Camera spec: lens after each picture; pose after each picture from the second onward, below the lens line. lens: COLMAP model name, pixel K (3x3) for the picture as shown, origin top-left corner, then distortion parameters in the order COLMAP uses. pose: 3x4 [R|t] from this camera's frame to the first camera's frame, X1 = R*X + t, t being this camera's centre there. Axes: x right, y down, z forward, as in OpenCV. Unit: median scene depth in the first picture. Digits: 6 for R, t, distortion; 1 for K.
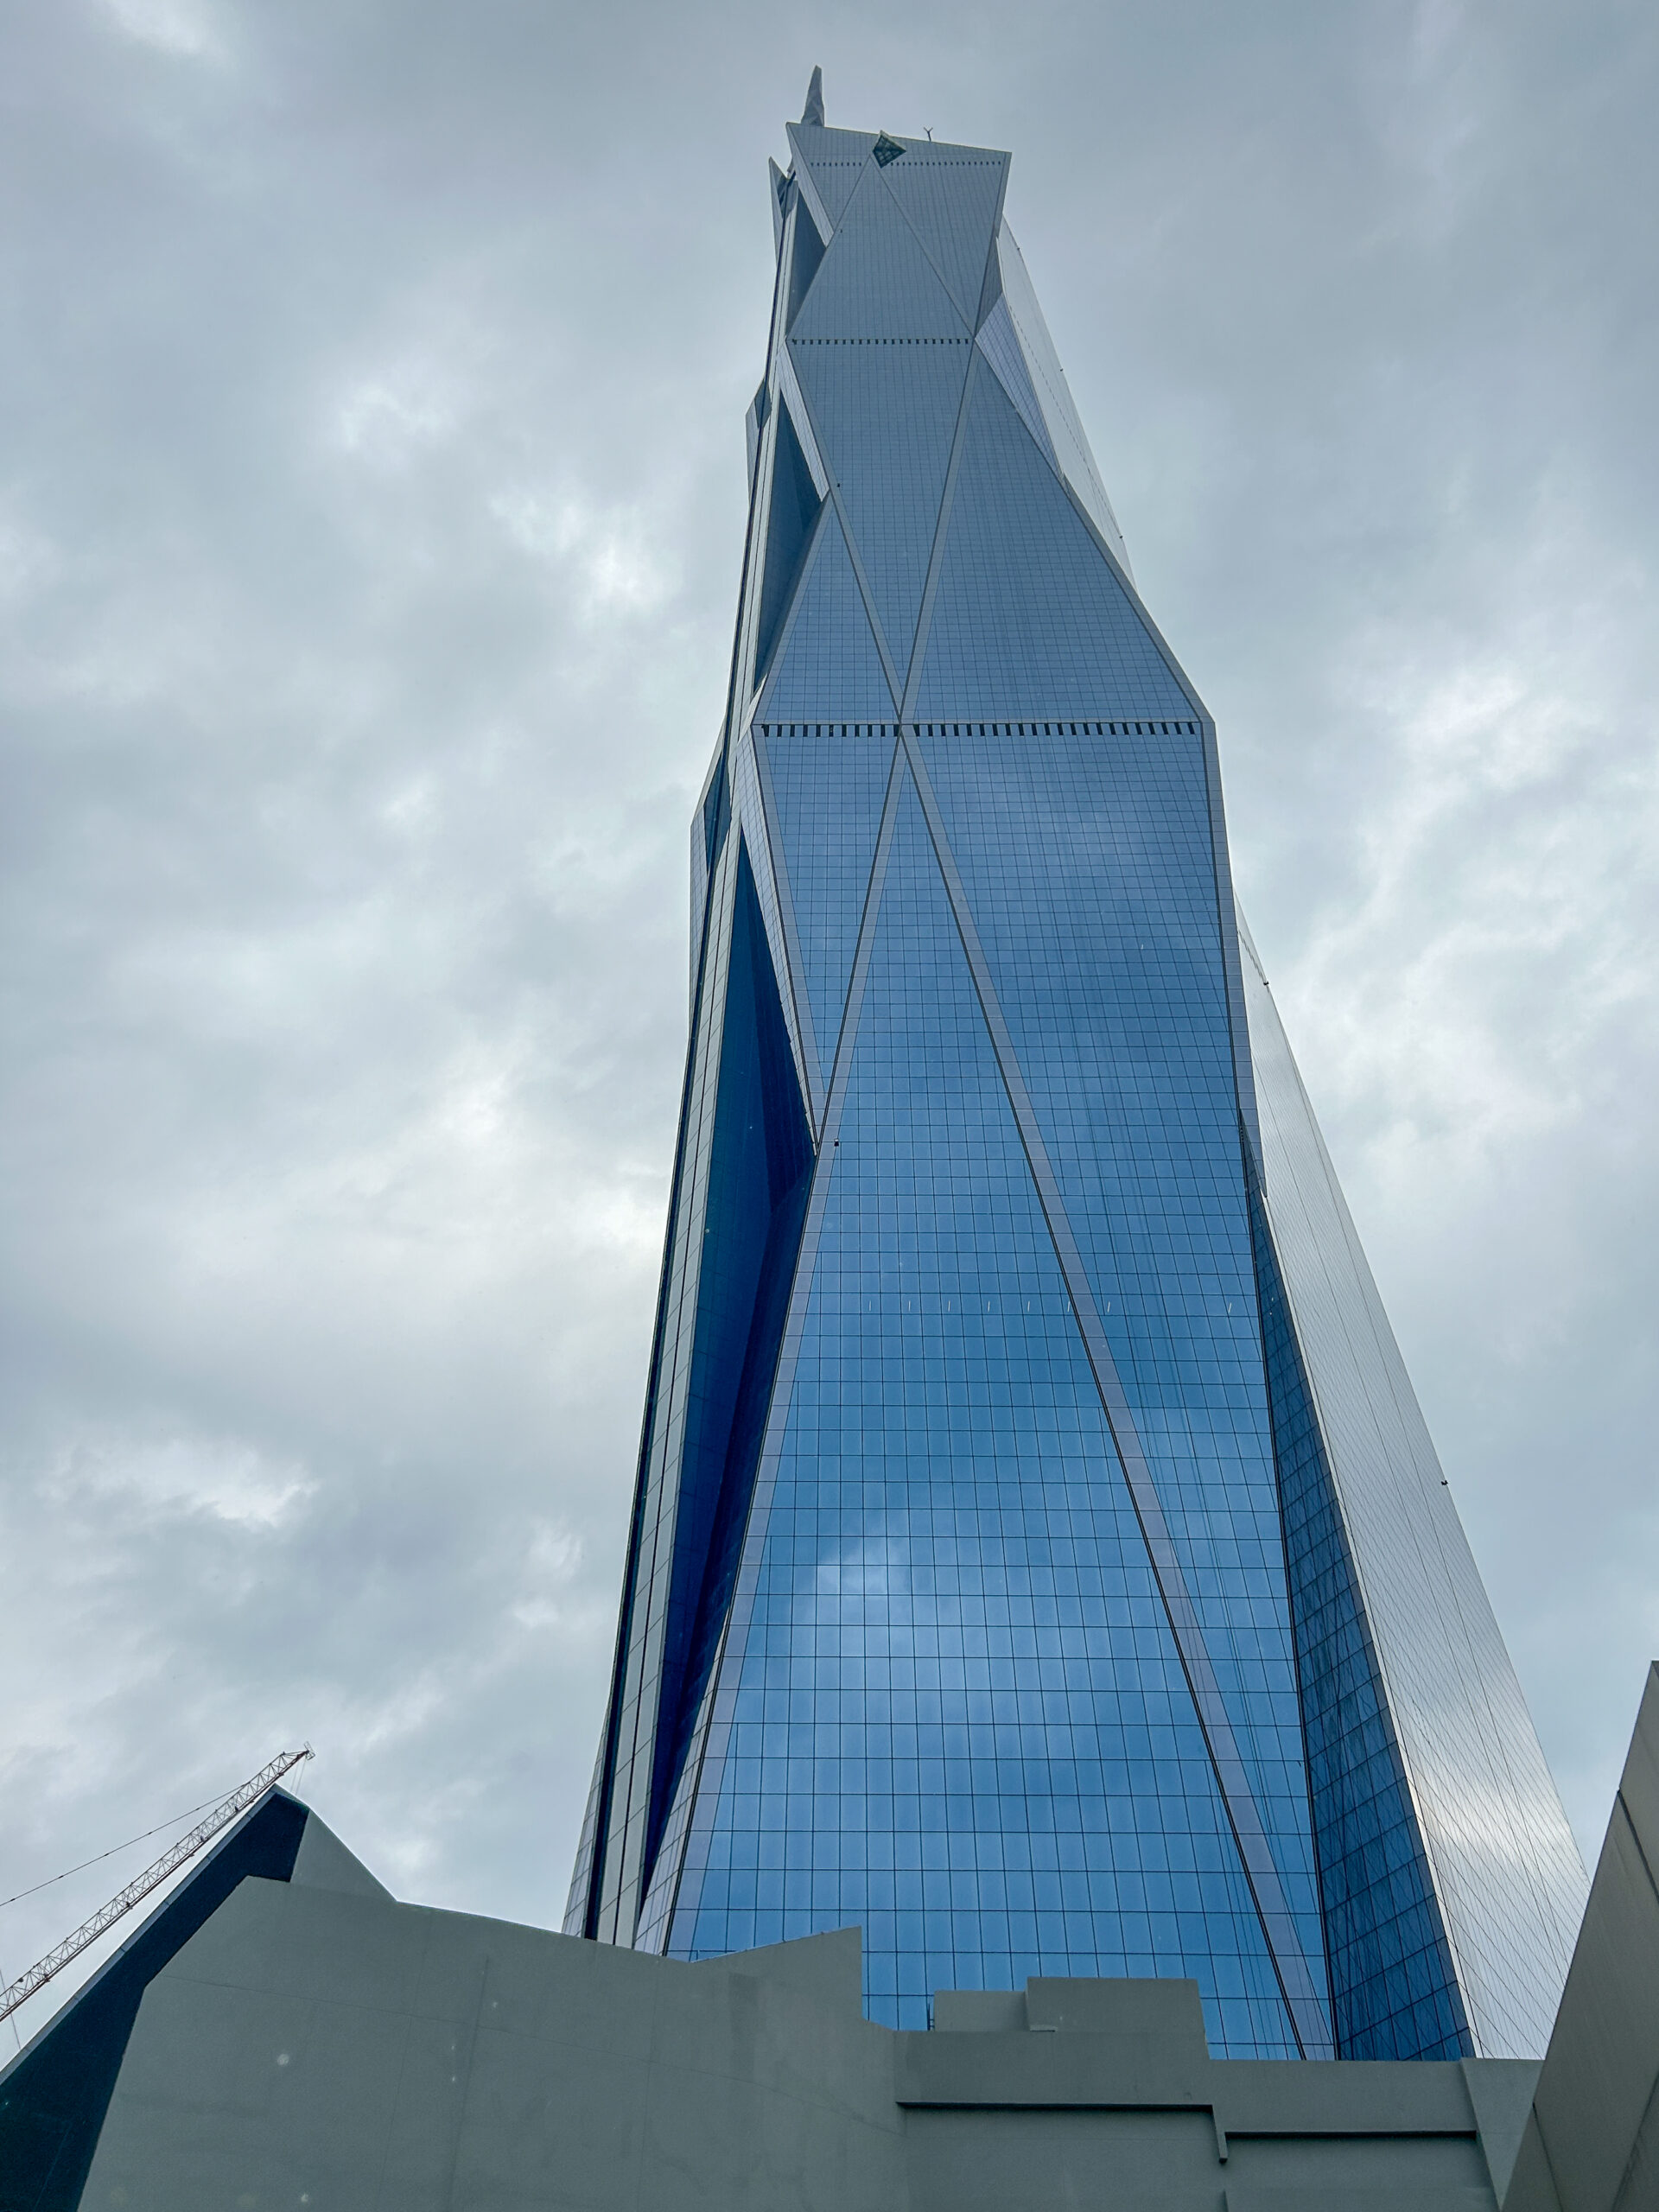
lens RADIAL K [[1665.0, 0, 824.0], [0, 1665.0, 1130.8], [0, 0, 1]] dist [0.072612, -0.103632]
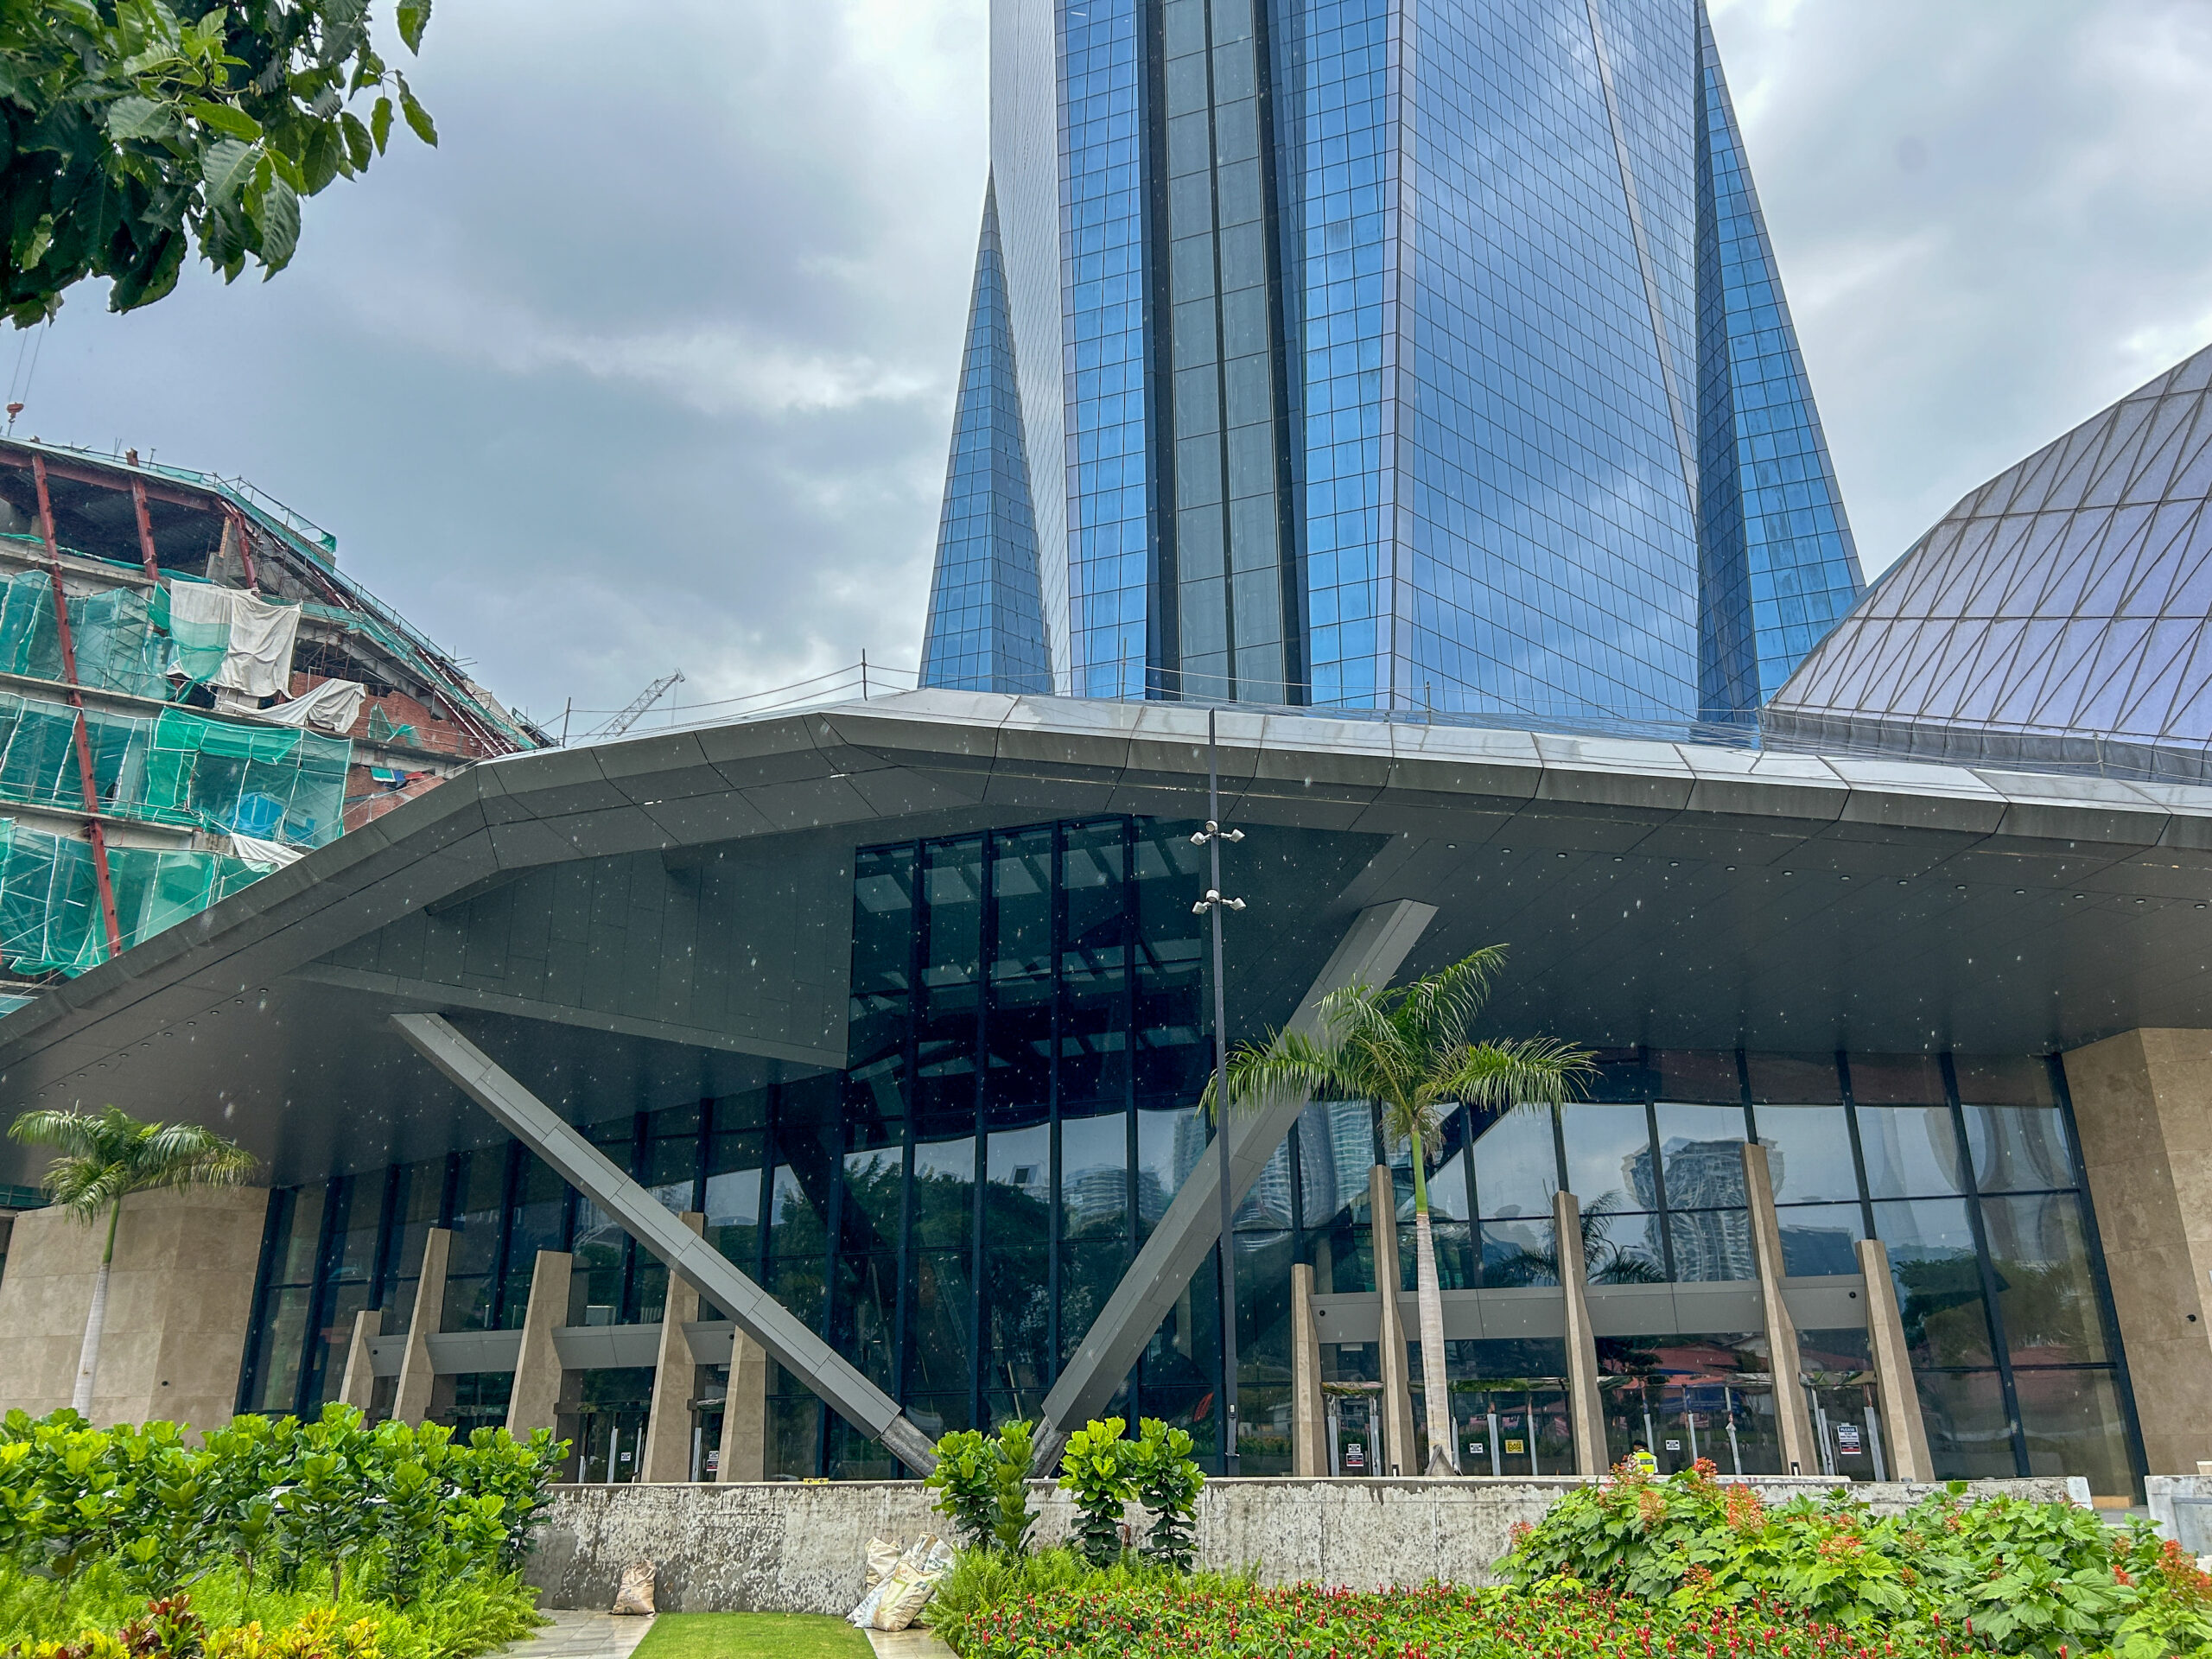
lens RADIAL K [[1665.0, 0, 1122.3], [0, 1665.0, 837.8], [0, 0, 1]] dist [0.072612, -0.103632]
pose [[0.742408, 0.208368, 0.636721, -0.631129], [-0.489968, 0.817048, 0.303916, 0.326096], [-0.456905, -0.537602, 0.708676, 0.273976]]
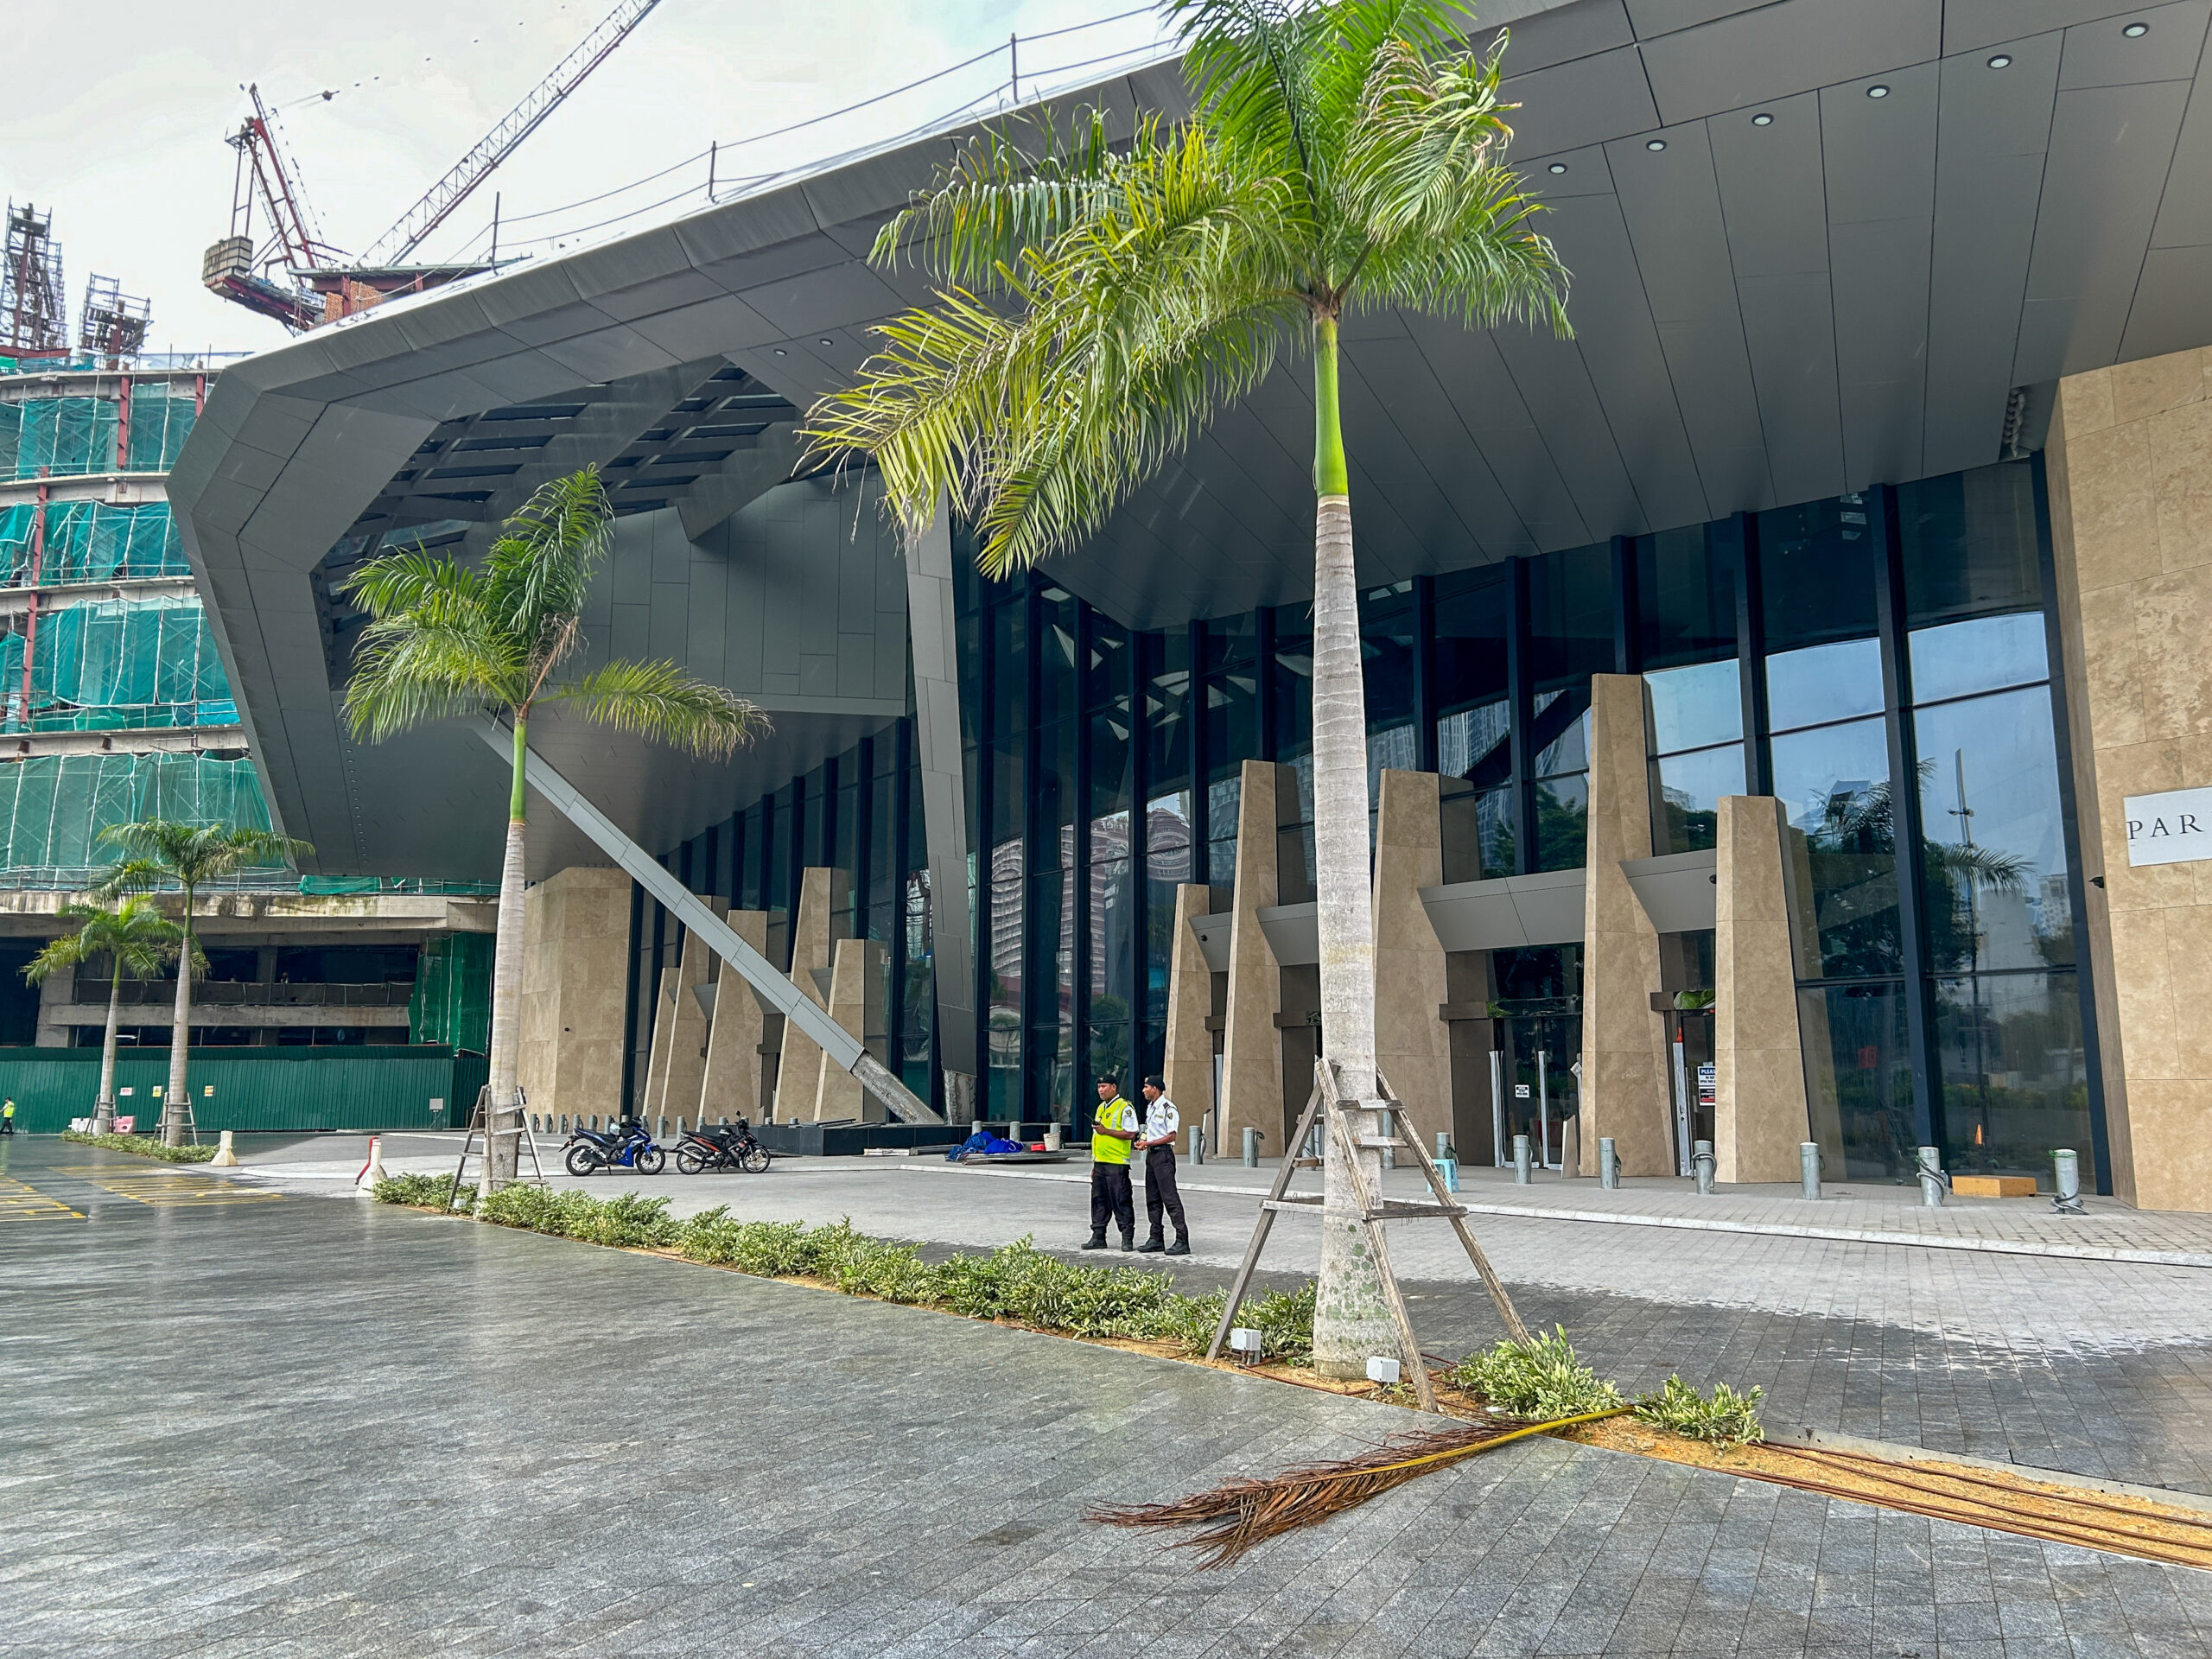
lens RADIAL K [[1696.4, 0, 1124.9], [0, 1696.4, 818.2], [0, 0, 1]] dist [0.074794, -0.092990]
pose [[0.992528, 0.007966, 0.121753, -0.362526], [-0.083820, 0.769652, 0.632938, 0.282869], [-0.088665, -0.638414, 0.764569, 0.229706]]
